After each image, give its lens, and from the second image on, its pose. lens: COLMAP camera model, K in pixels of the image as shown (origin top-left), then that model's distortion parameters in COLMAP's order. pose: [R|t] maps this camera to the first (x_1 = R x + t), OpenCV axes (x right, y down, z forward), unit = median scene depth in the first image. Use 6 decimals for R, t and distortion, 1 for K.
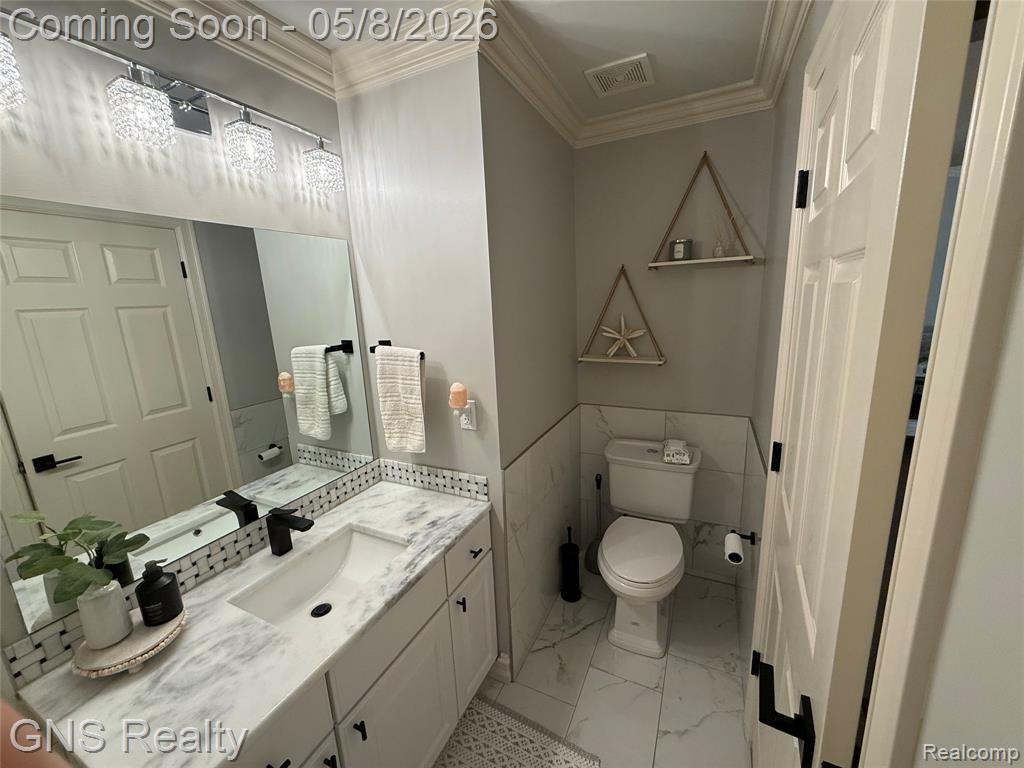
lens RADIAL K [[410.7, 0, 512.0], [0, 410.7, 384.0], [0, 0, 1]] dist [0.001946, -0.000159]
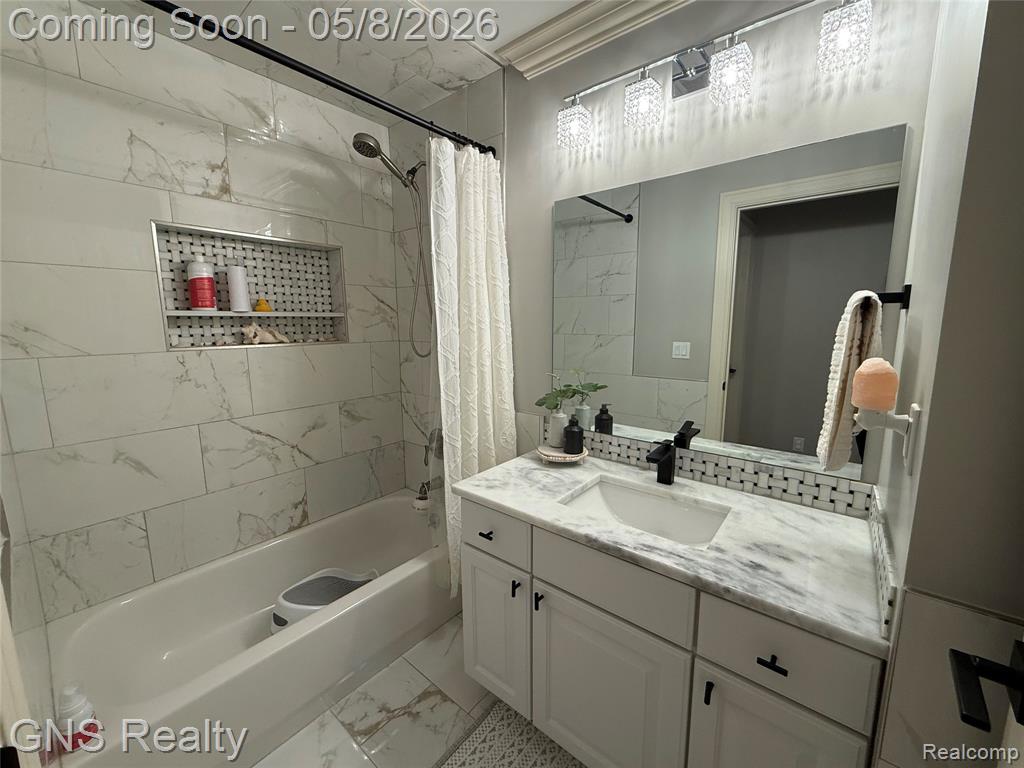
lens RADIAL K [[410.7, 0, 512.0], [0, 410.7, 384.0], [0, 0, 1]] dist [0.001946, -0.000159]
pose [[-0.232403, 0.190628, -0.953756, 0.491265], [-0.191182, 0.952521, 0.236967, -0.006908], [0.953645, 0.237412, -0.184925, 0.758458]]
